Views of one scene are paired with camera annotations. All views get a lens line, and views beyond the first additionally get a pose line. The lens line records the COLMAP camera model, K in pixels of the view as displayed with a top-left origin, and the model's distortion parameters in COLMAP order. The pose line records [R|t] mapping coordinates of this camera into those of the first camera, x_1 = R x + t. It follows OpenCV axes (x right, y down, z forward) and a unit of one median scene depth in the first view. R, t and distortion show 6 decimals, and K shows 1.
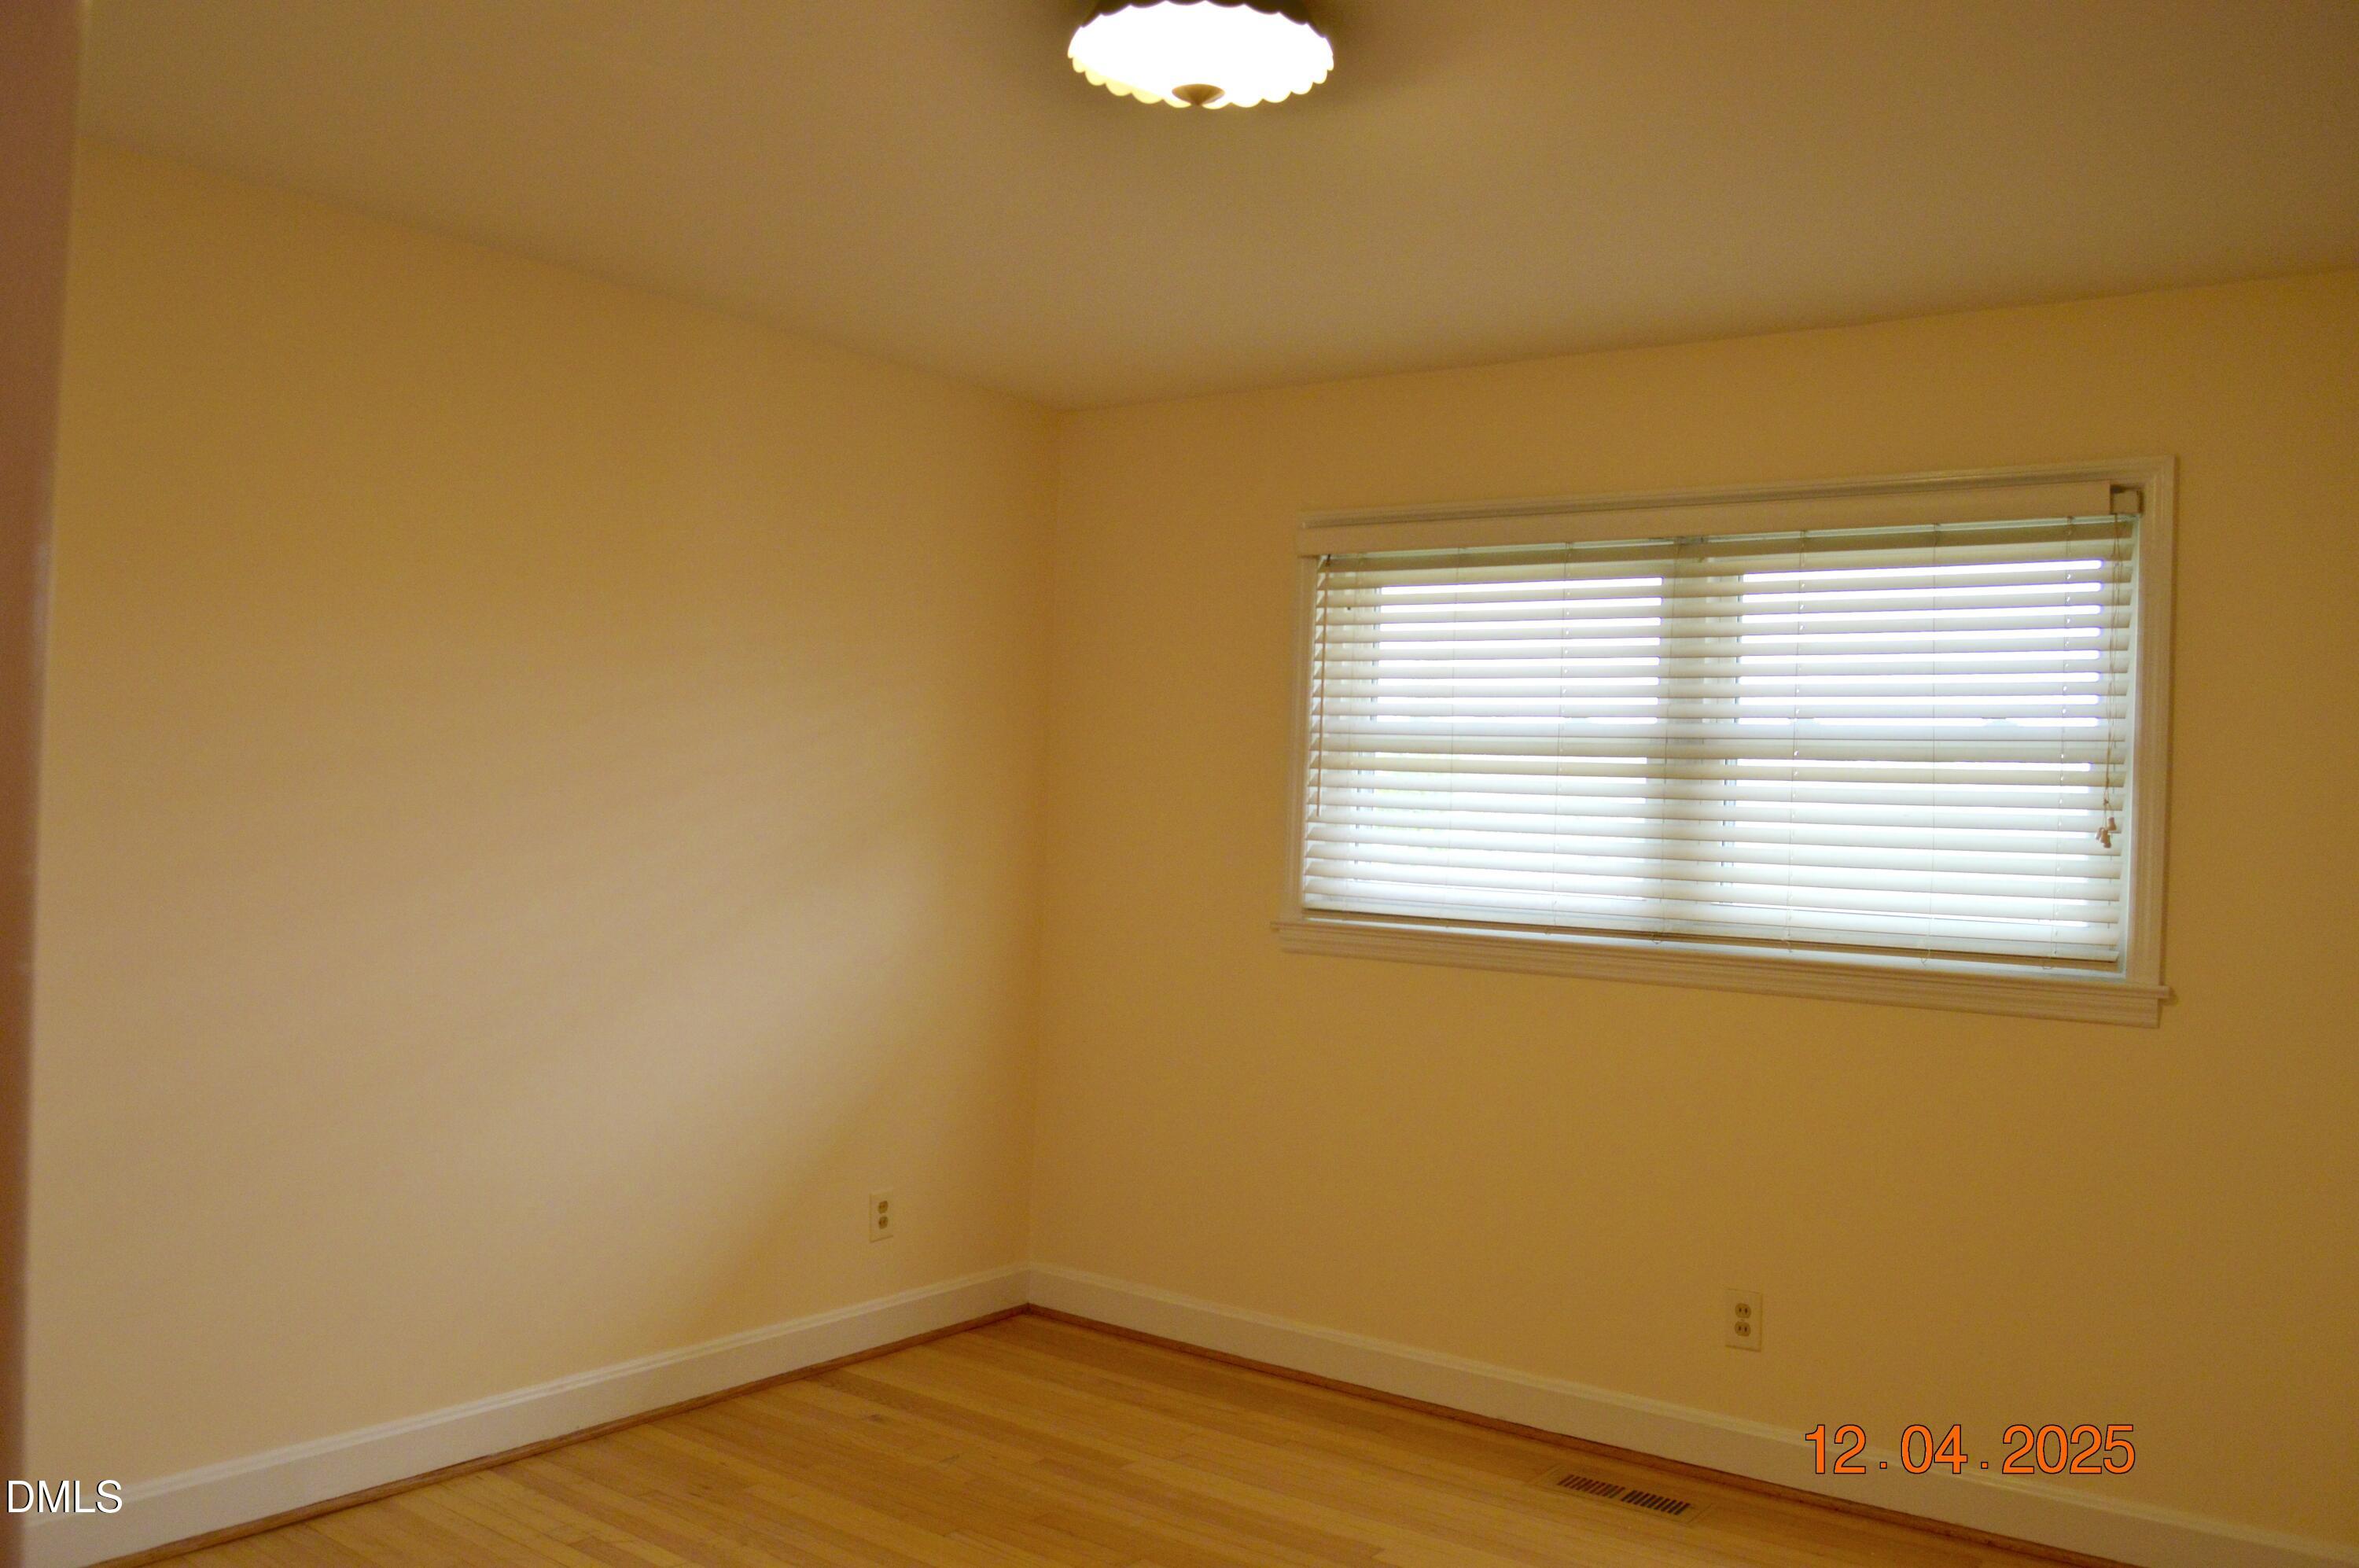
lens RADIAL K [[1880.9, 0, 1156.6], [0, 1880.9, 783.4], [0, 0, 1]] dist [-0.105878, 0.056966]
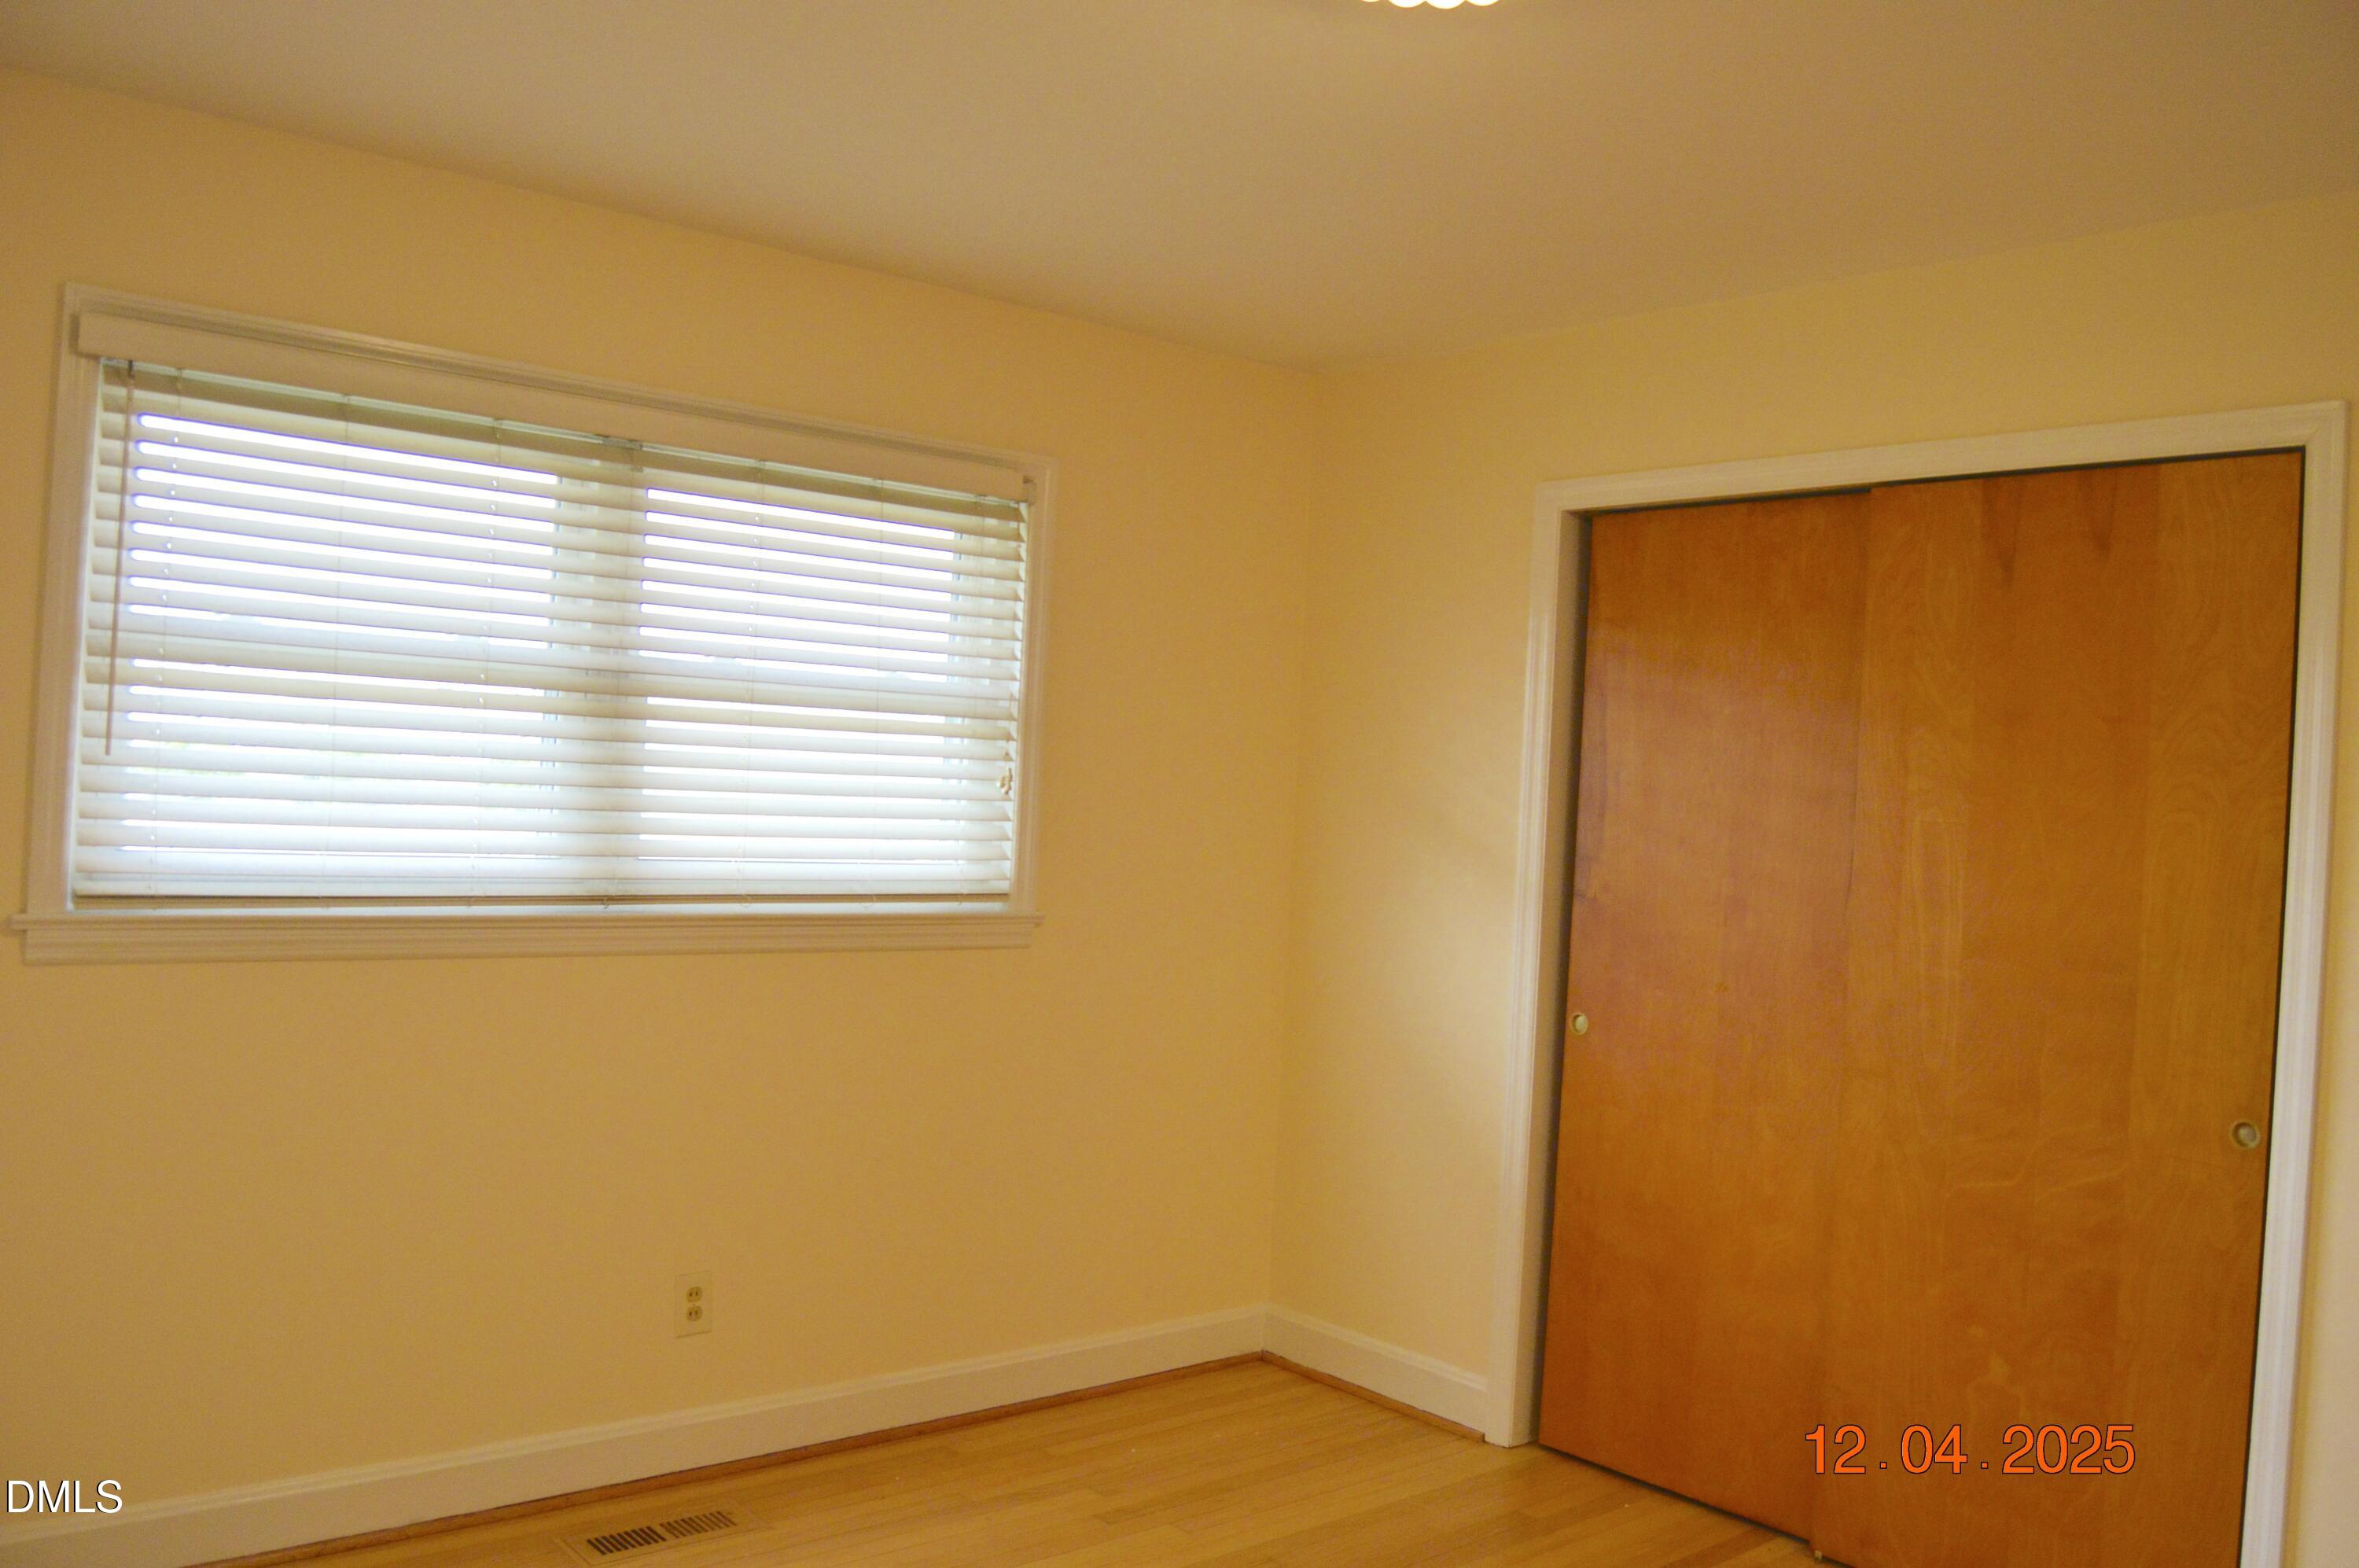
lens RADIAL K [[1880.9, 0, 1156.6], [0, 1880.9, 783.4], [0, 0, 1]] dist [-0.105878, 0.056966]
pose [[0.227107, -0.025028, 0.973548, -0.512762], [-0.050596, 0.998016, 0.037460, -0.017303], [-0.972555, -0.057765, 0.225390, 0.557288]]
